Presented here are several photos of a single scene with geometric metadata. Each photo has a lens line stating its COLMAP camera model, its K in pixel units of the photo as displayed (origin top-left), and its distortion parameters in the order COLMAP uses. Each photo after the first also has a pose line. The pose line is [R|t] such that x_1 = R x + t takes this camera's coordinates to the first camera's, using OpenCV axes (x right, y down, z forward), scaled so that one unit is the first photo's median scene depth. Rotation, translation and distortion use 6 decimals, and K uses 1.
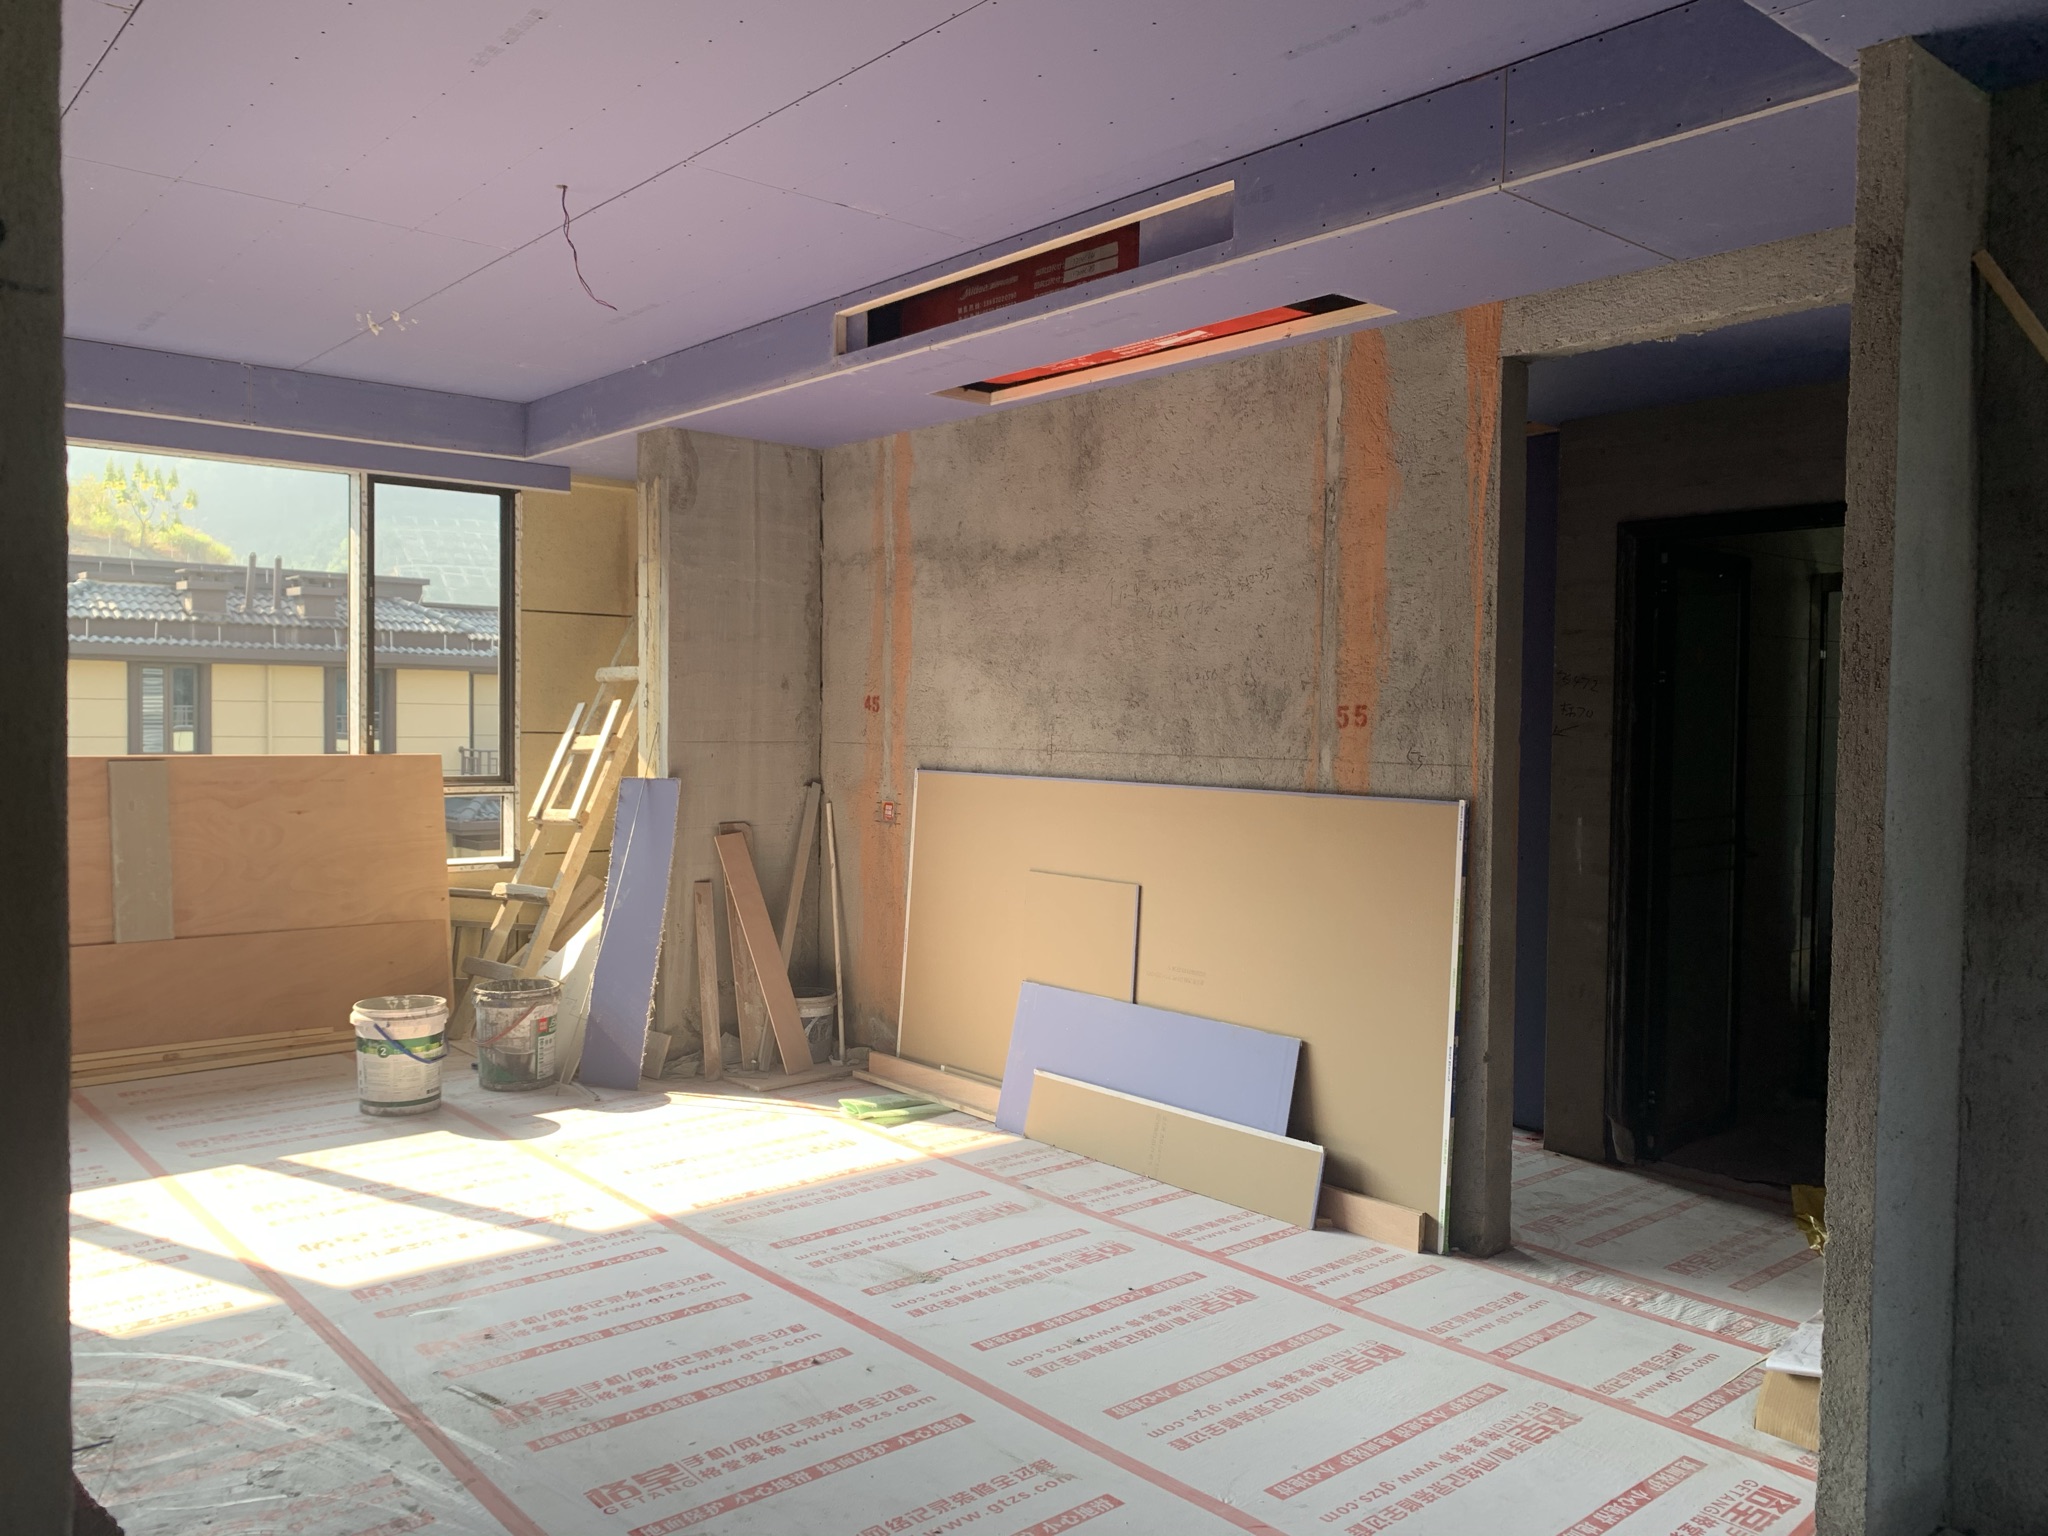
lens RADIAL K [[1532.4, 0, 1023.5], [0, 1532.4, 767.9], [0, 0, 1]] dist [0.031138, -0.031302]
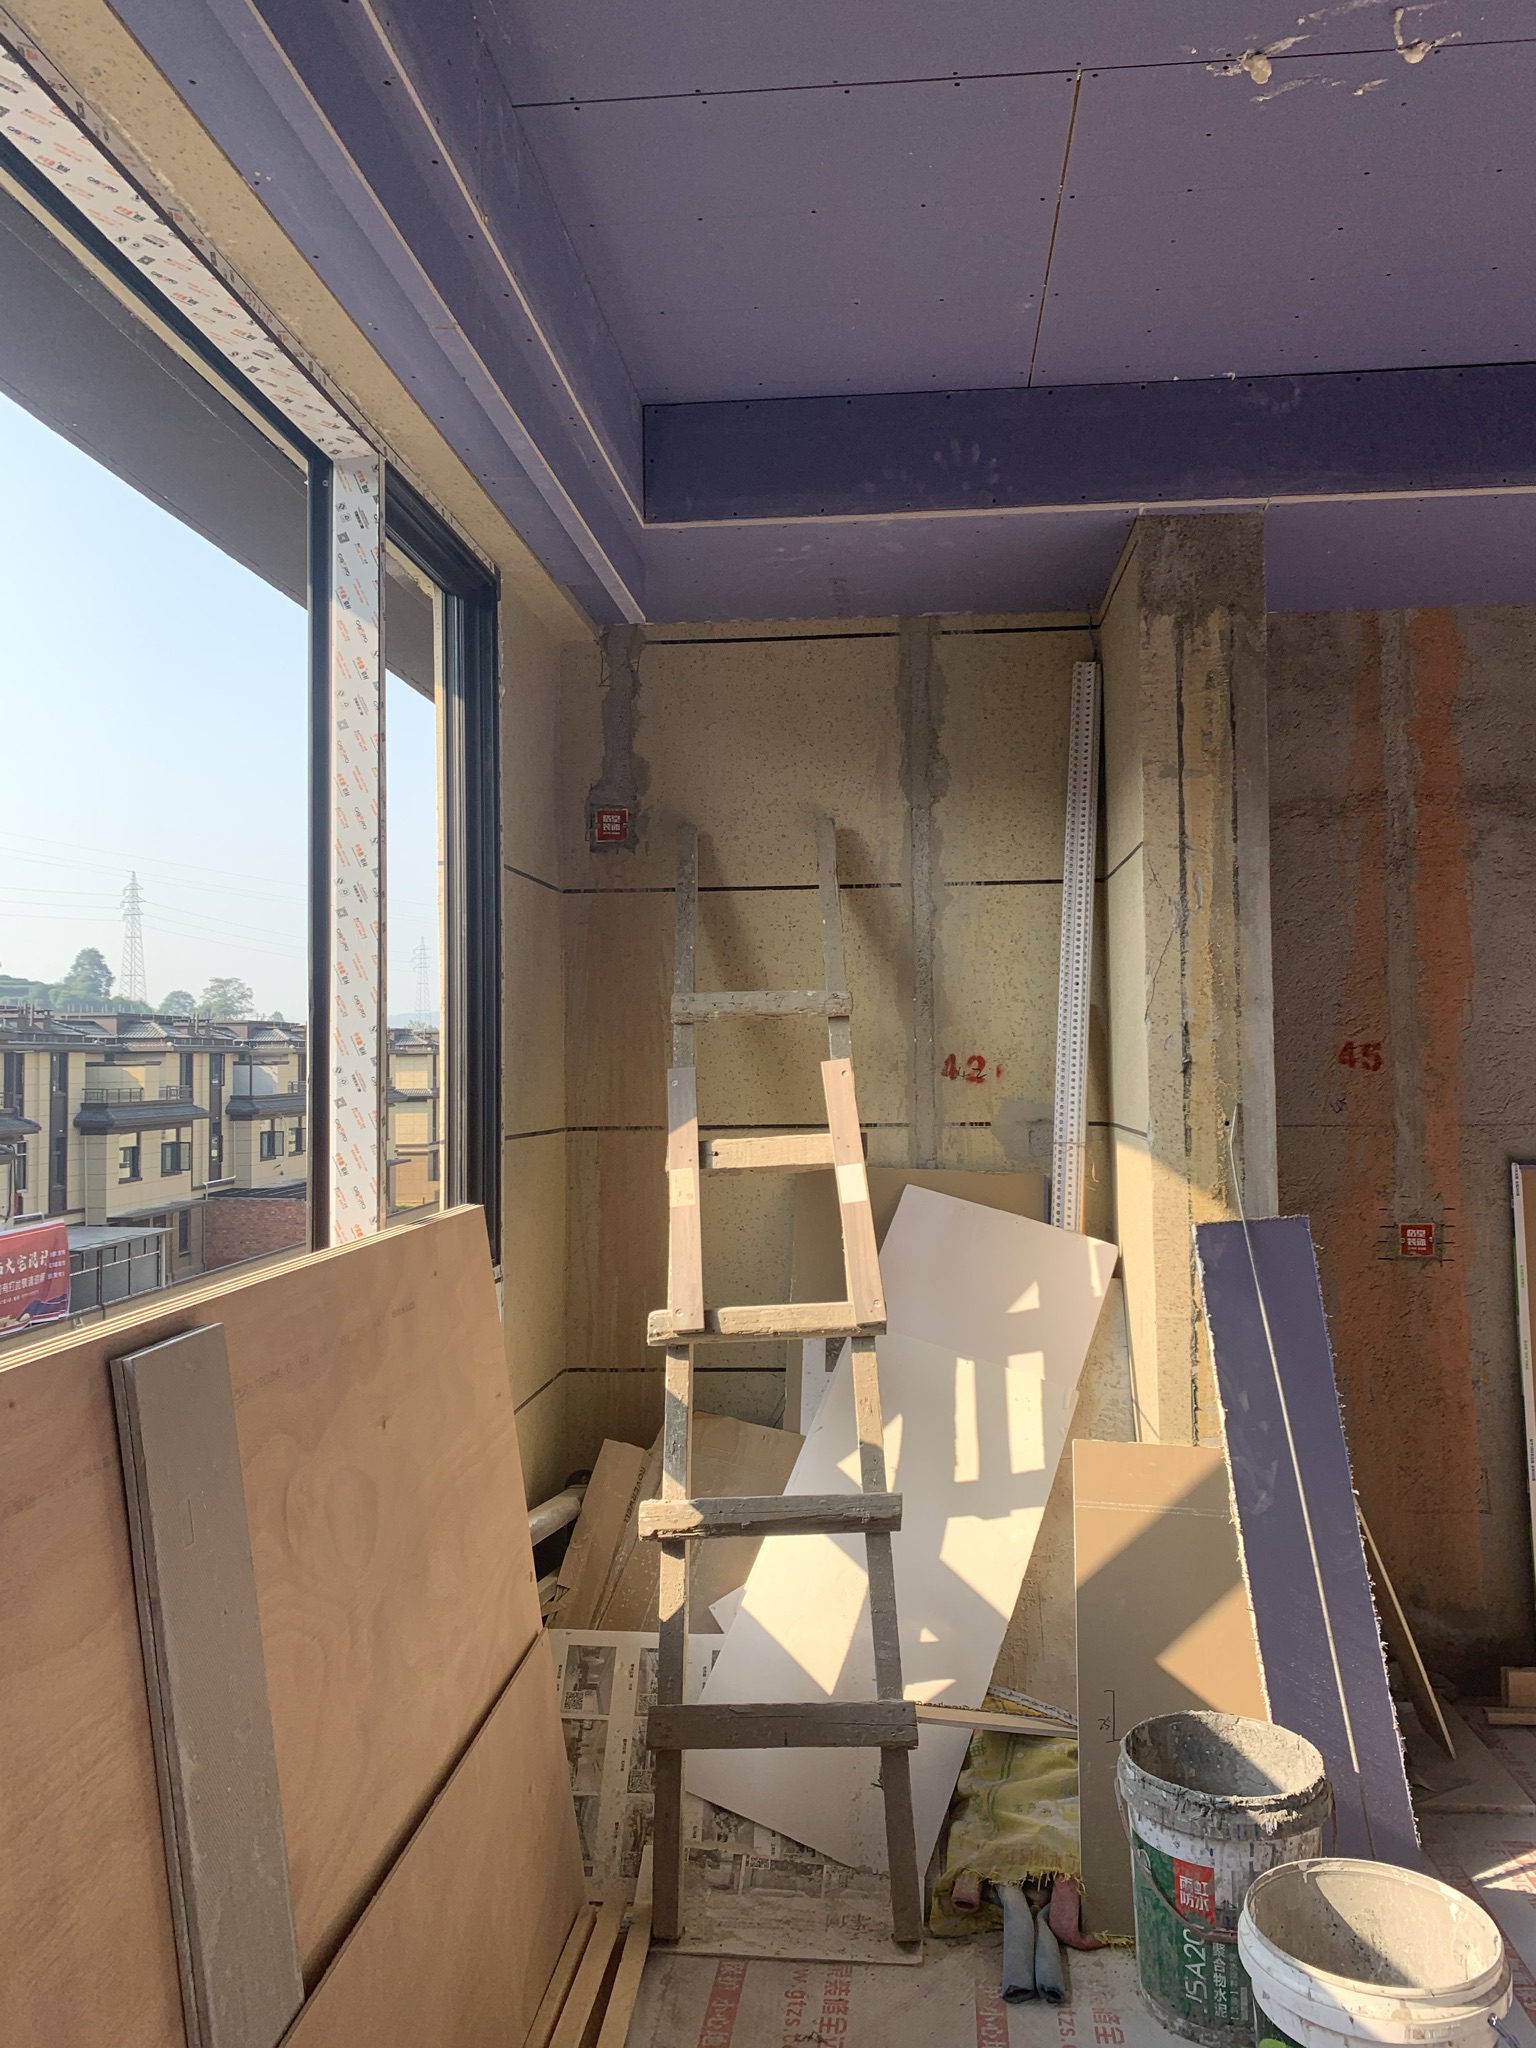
lens RADIAL K [[1532.4, 0, 800.7], [0, 1532.4, 989.8], [0, 0, 1]] dist [0.031138, -0.031302]
pose [[0.702534, 0.013984, 0.711513, -0.782973], [0.042180, 0.997231, -0.061248, -0.046984], [-0.710399, 0.073040, 0.699999, 0.872044]]
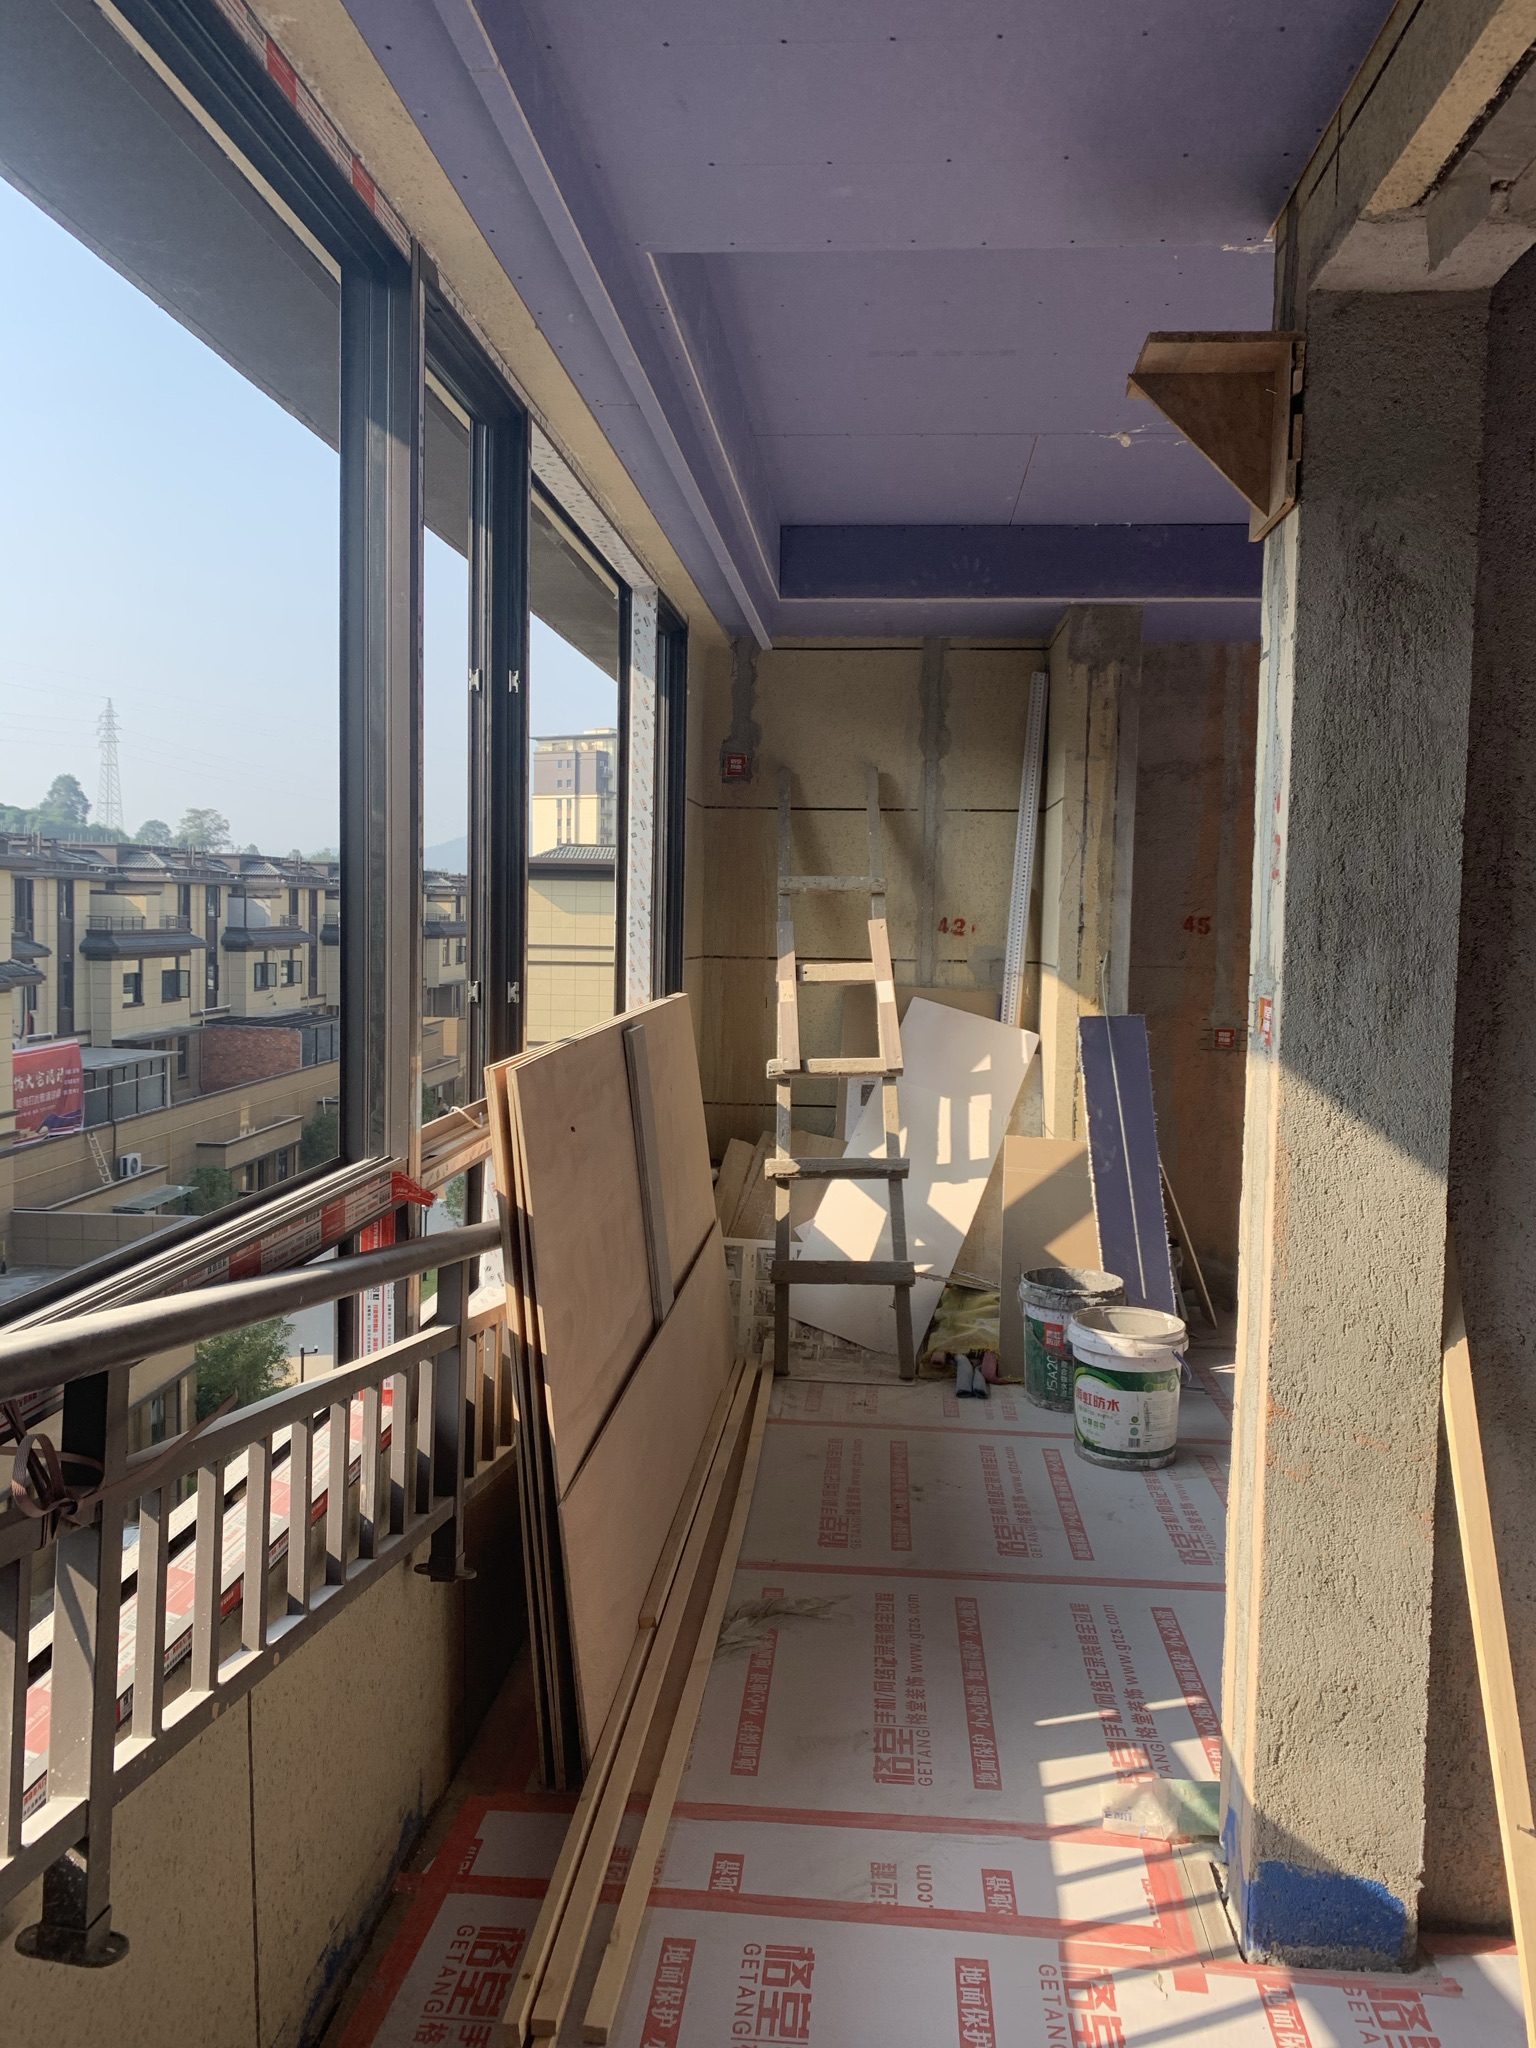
lens RADIAL K [[1567.5, 0, 773.4], [0, 1567.5, 986.0], [0, 0, 1]] dist [0.016351, -0.017285]
pose [[0.701021, -0.032671, 0.712392, -1.139850], [0.012056, 0.999350, 0.033968, -0.047169], [-0.713039, -0.015224, 0.700960, 0.602054]]
